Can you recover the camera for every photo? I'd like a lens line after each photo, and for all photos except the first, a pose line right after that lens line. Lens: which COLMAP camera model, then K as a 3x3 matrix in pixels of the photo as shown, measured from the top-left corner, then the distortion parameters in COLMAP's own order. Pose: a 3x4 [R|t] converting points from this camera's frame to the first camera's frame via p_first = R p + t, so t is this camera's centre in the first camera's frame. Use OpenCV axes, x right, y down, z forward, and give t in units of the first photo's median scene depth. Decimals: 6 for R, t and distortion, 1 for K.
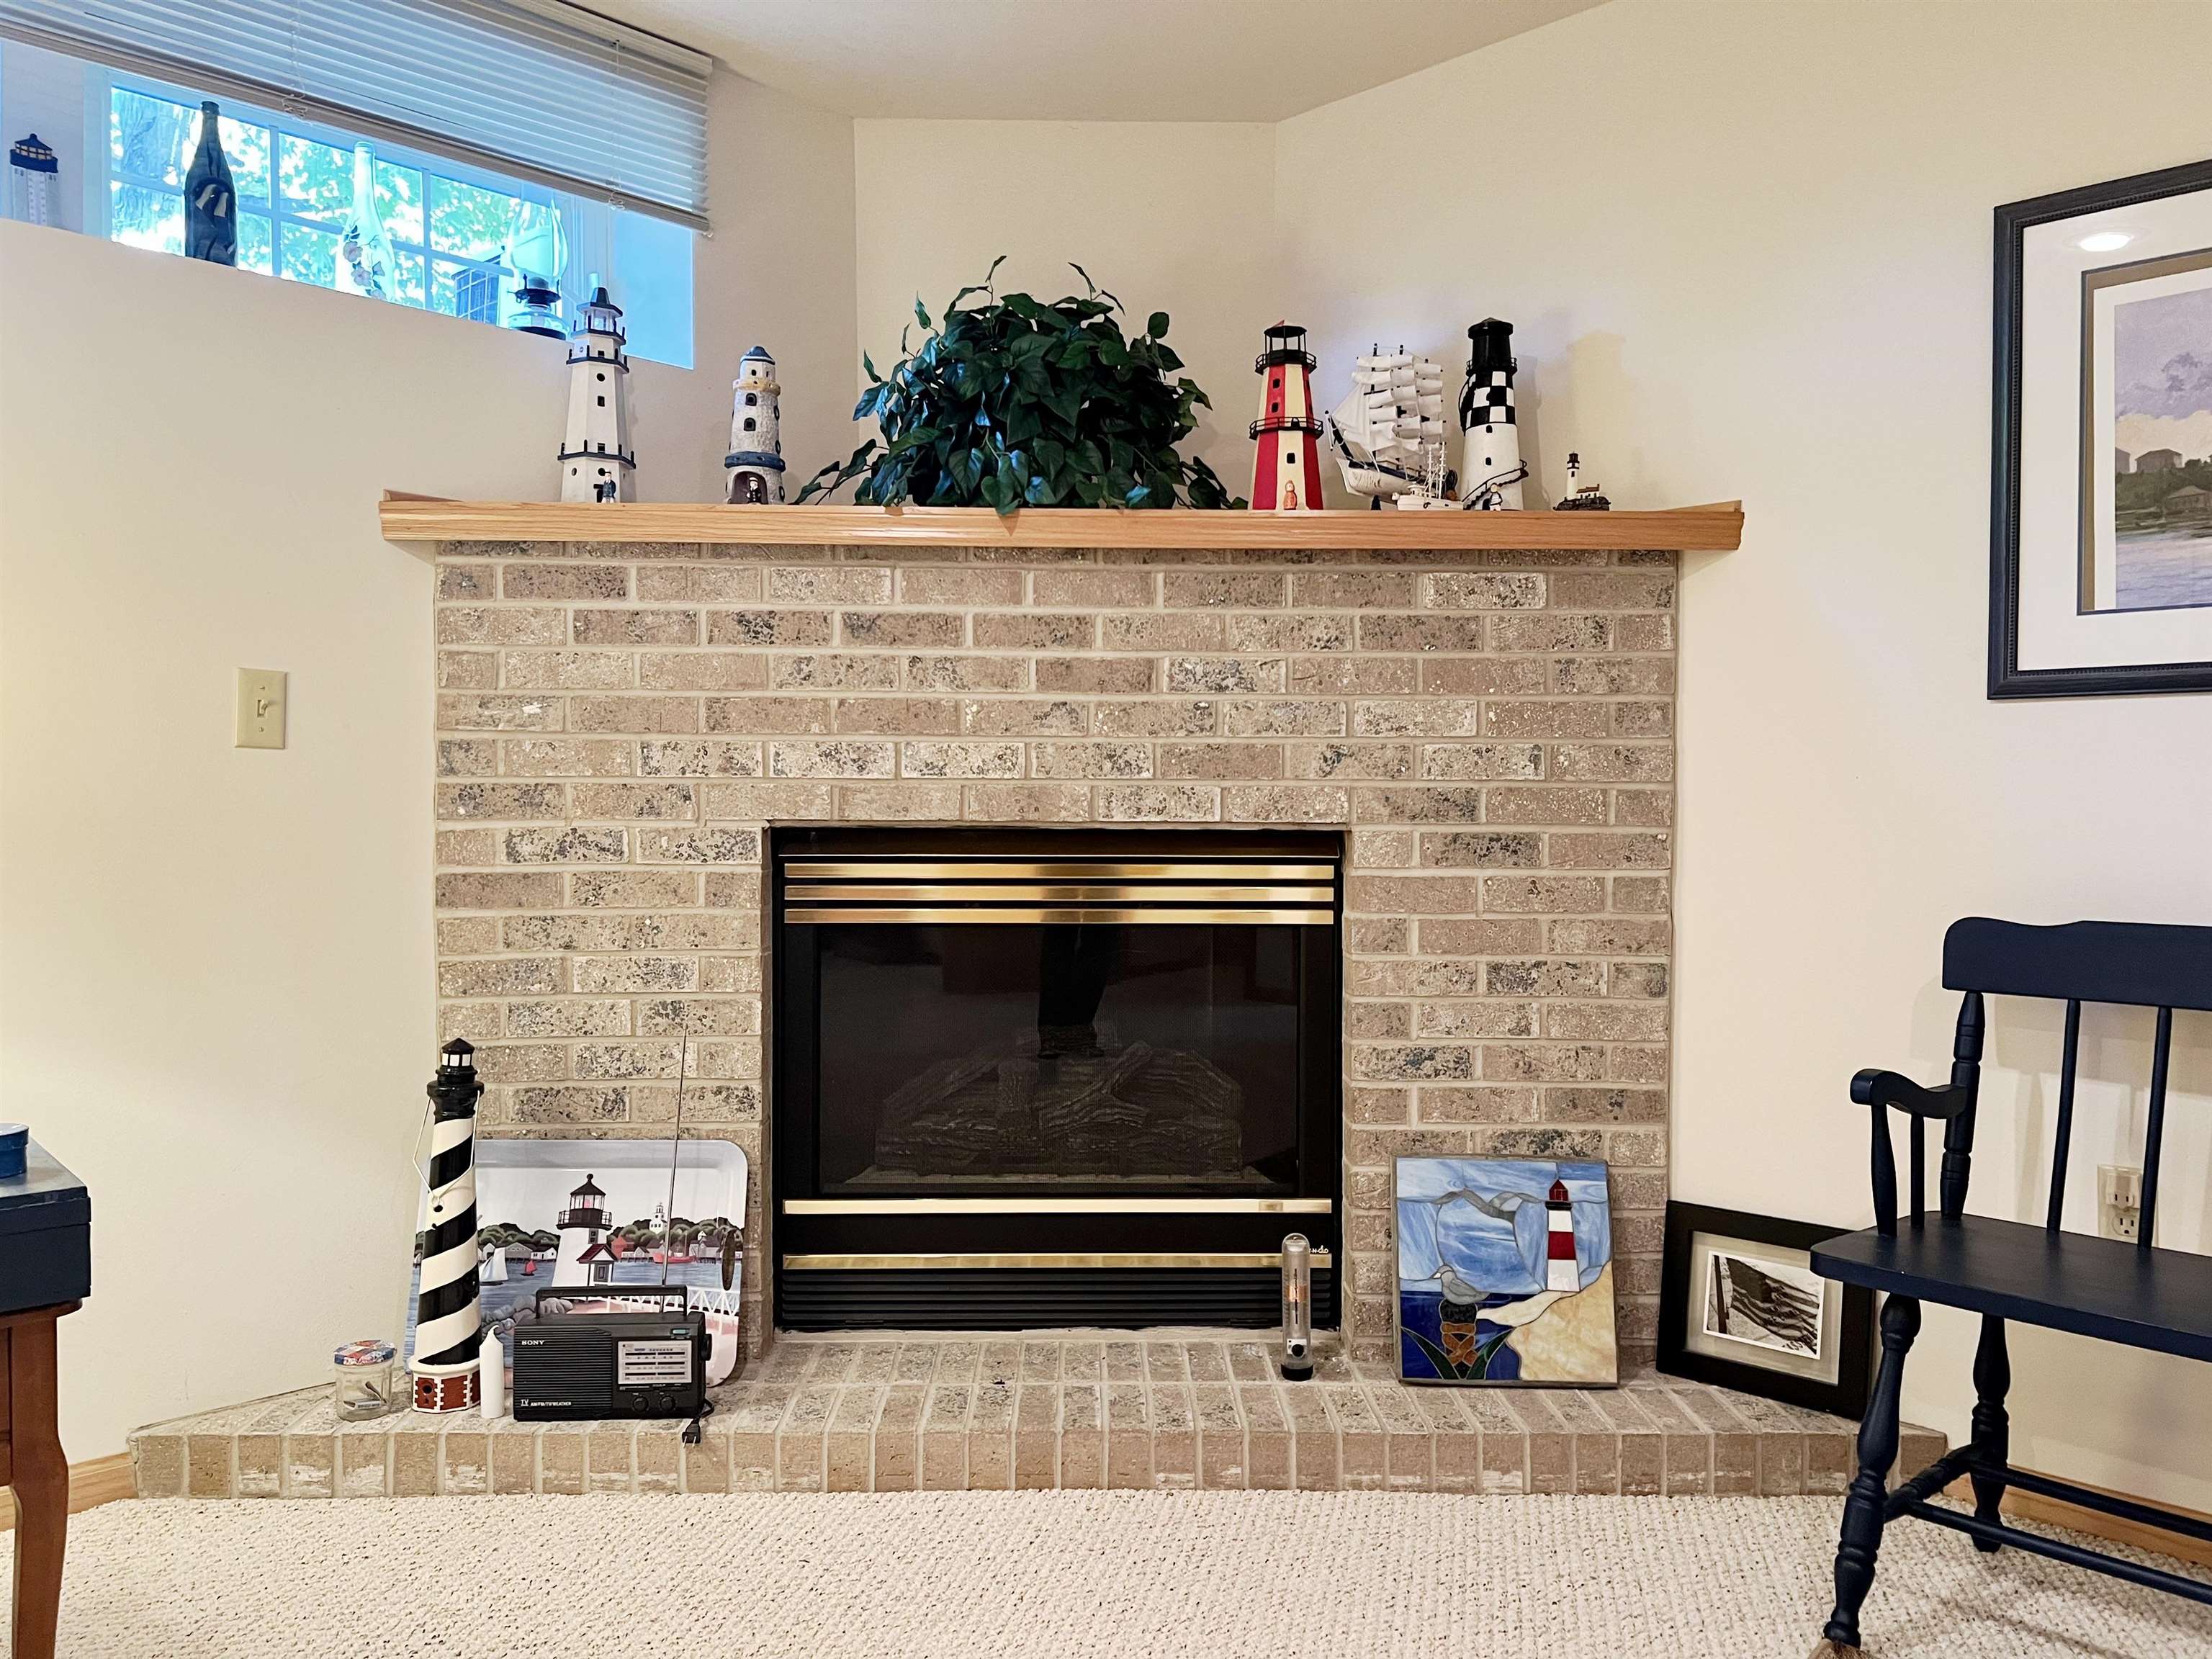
lens RADIAL K [[1688.9, 0, 1106.0], [0, 1688.9, 829.5], [0, 0, 1]] dist [0.105089, -0.155711]
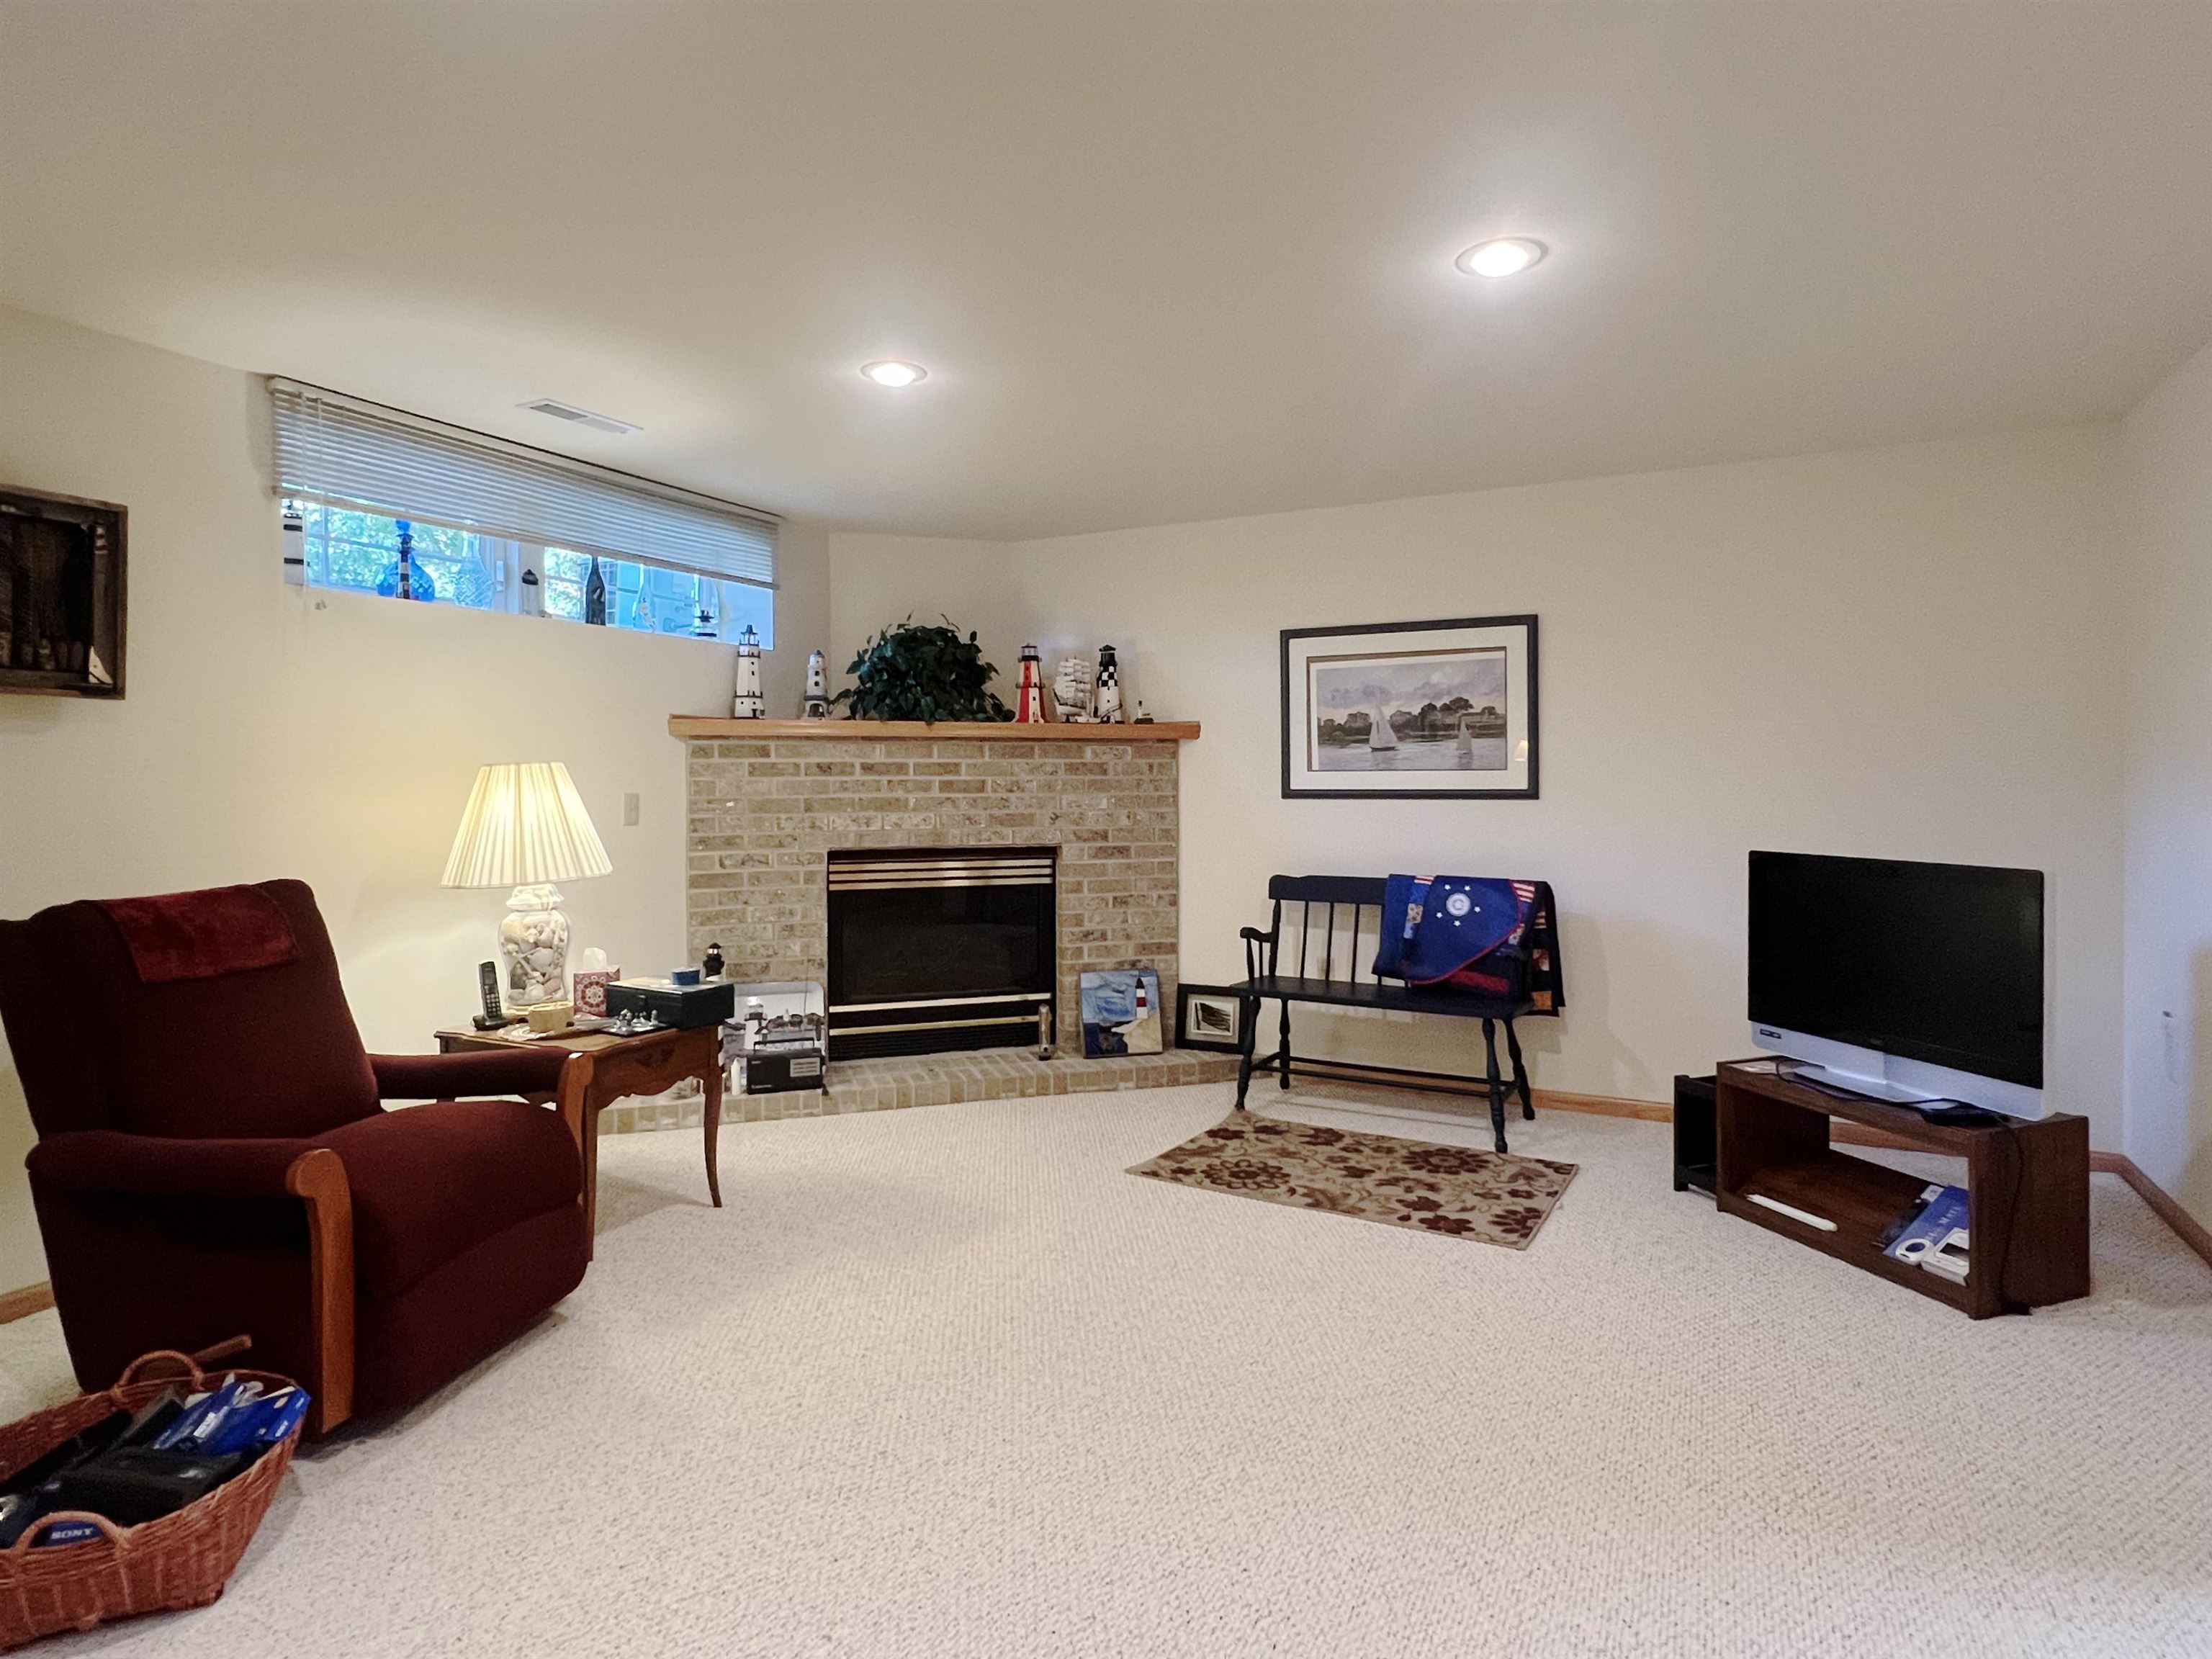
lens RADIAL K [[1125.7, 0, 1108.7], [0, 1125.7, 769.0], [0, 0, 1]] dist [0.000252, -0.000146]
pose [[0.956726, -0.004037, 0.290962, -0.283576], [0.013587, 0.999433, -0.030807, -0.063164], [-0.290673, 0.033428, 0.956238, -0.654852]]
